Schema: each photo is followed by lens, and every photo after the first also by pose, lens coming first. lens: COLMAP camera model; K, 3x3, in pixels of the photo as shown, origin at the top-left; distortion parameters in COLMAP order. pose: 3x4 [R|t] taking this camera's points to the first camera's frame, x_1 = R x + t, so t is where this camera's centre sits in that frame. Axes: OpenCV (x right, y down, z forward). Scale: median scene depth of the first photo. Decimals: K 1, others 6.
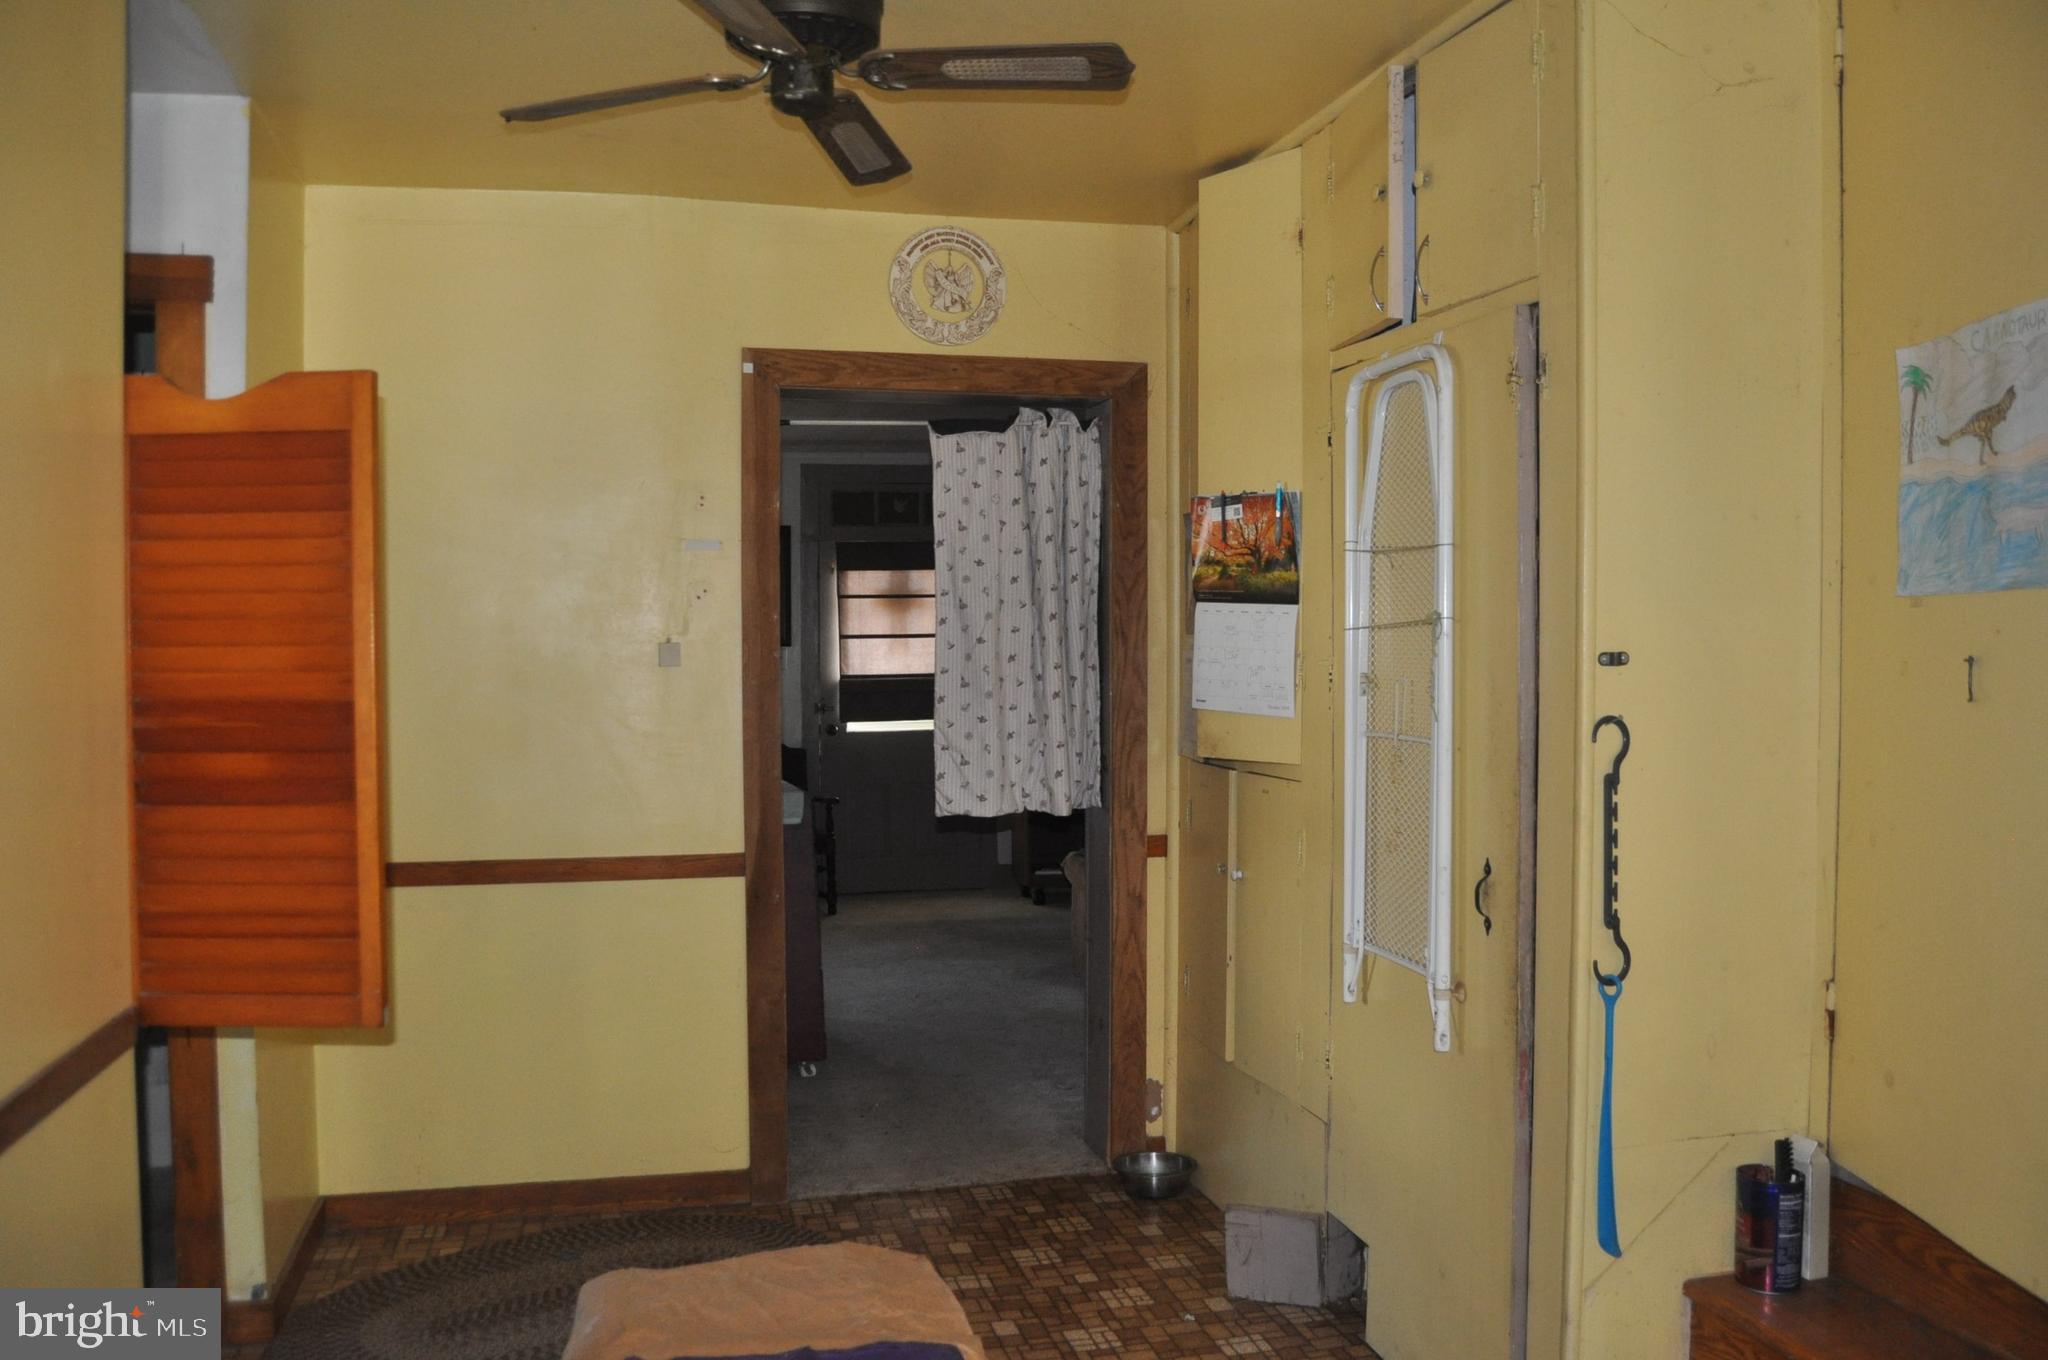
lens RADIAL K [[1701.1, 0, 1041.2], [0, 1701.1, 680.4], [0, 0, 1]] dist [-0.092120, 0.033654]
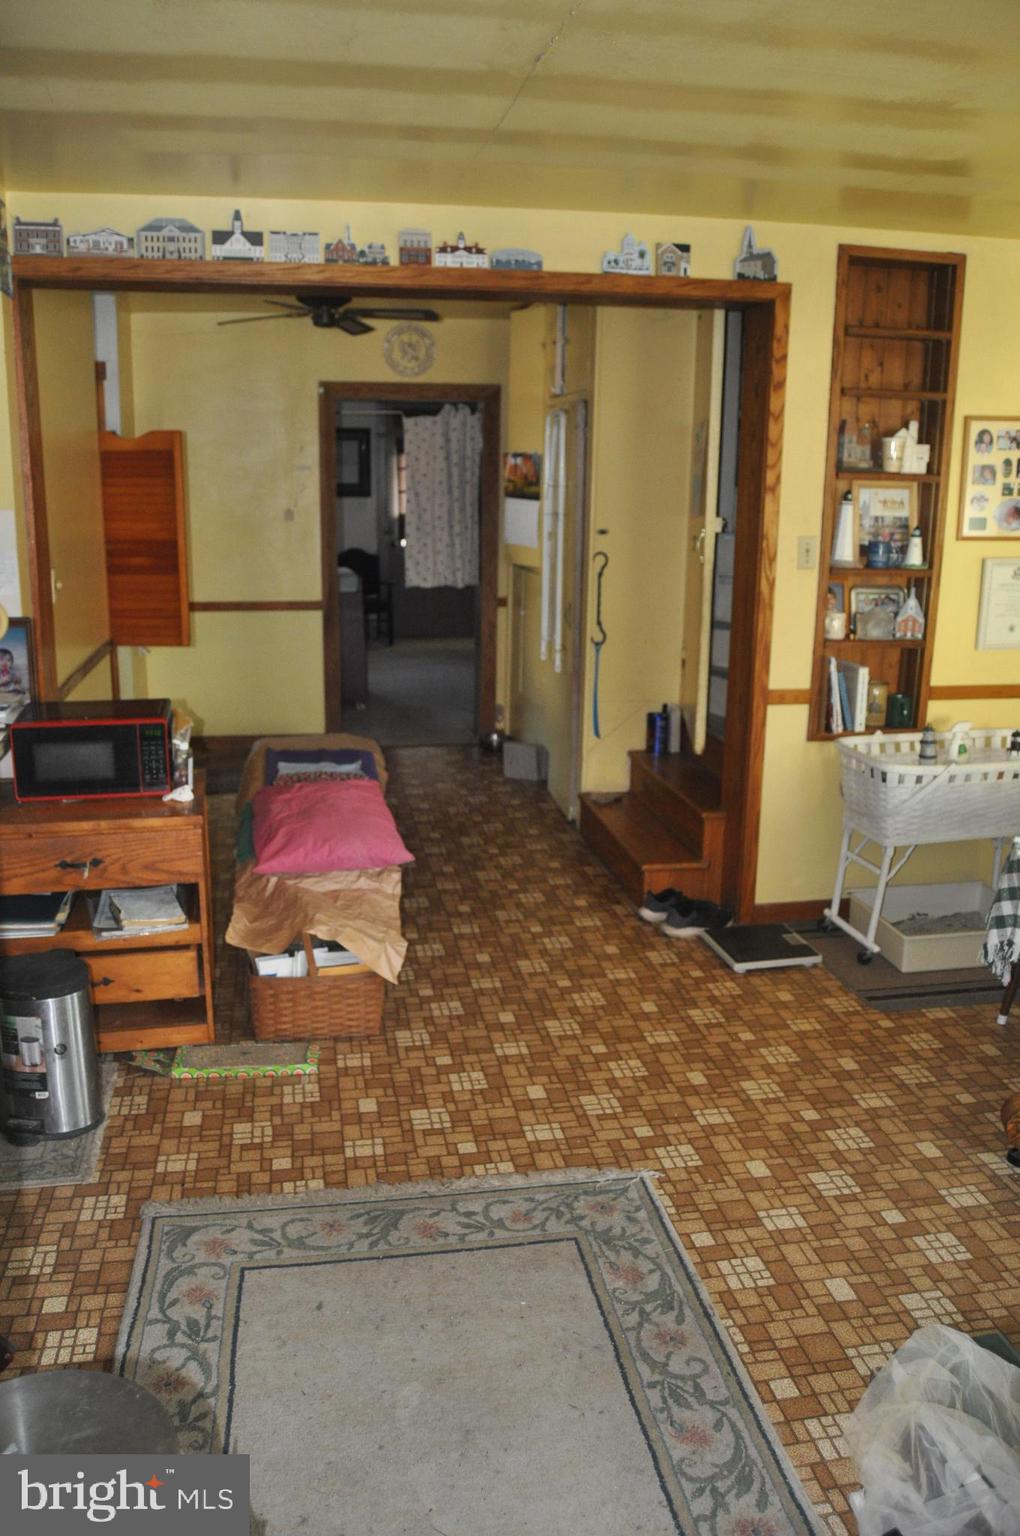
lens RADIAL K [[1275.8, 0, 502.3], [0, 1275.8, 775.7], [0, 0, 1]] dist [-0.092120, 0.033654]
pose [[0.996535, 0.032995, -0.076351, 0.221067], [-0.016136, 0.977202, 0.211696, -0.039498], [0.081596, -0.209730, 0.974349, -0.767416]]
